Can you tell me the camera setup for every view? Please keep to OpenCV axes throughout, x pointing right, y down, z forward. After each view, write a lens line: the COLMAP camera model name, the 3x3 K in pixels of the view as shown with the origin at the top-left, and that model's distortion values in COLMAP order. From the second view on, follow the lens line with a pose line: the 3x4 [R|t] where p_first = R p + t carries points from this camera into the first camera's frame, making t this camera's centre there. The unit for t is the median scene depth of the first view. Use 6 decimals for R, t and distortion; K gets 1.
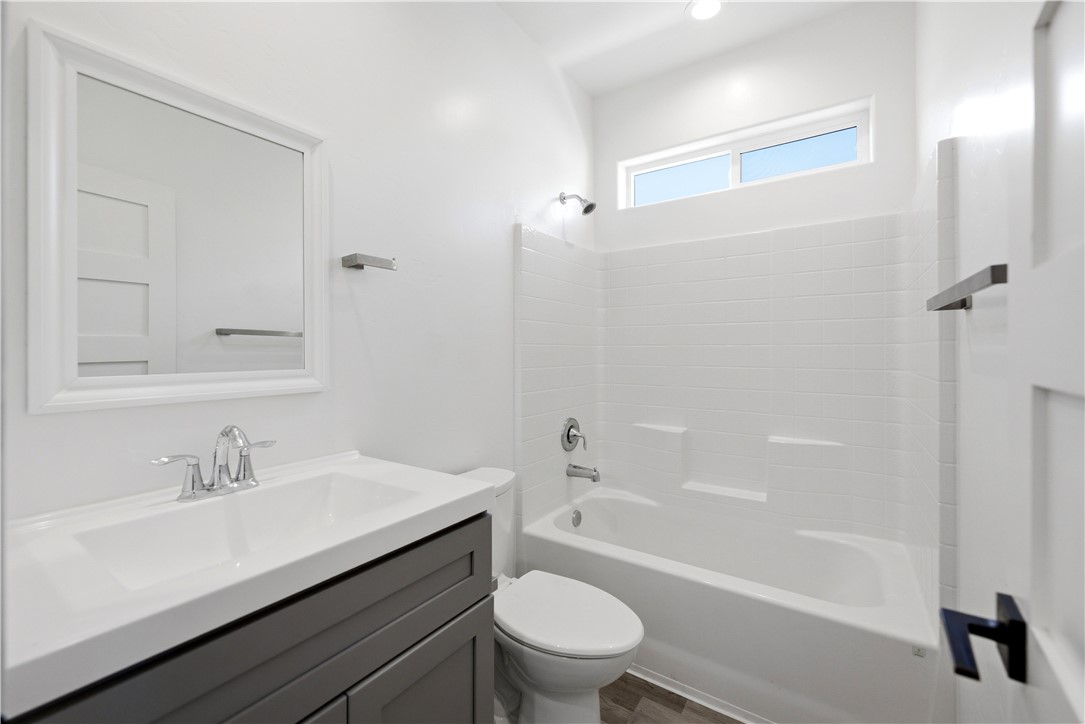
lens RADIAL K [[446.9, 0, 535.9], [0, 446.9, 363.2], [0, 0, 1]] dist [-0.000632, 0.000152]
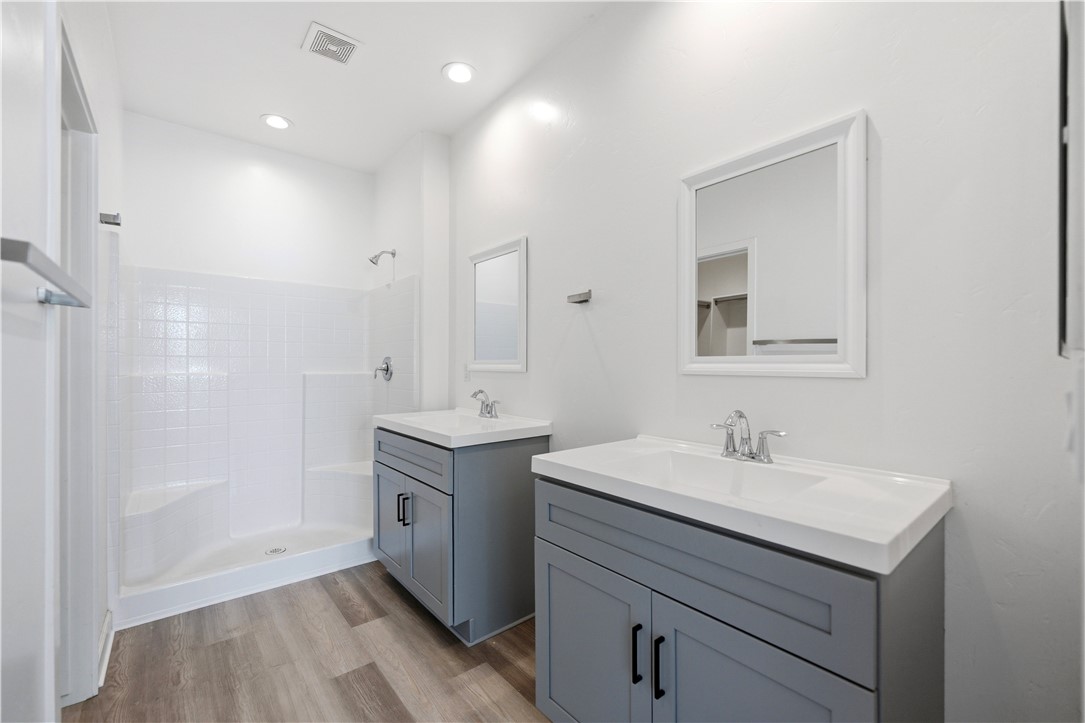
lens RADIAL K [[446.9, 0, 535.9], [0, 446.9, 362.7], [0, 0, 1]] dist [-0.000632, 0.000152]
pose [[-0.274776, -0.002607, -0.961505, 0.796355], [-0.021946, 0.999753, 0.003561, 0.007380], [0.961258, 0.022080, -0.274765, 0.803398]]
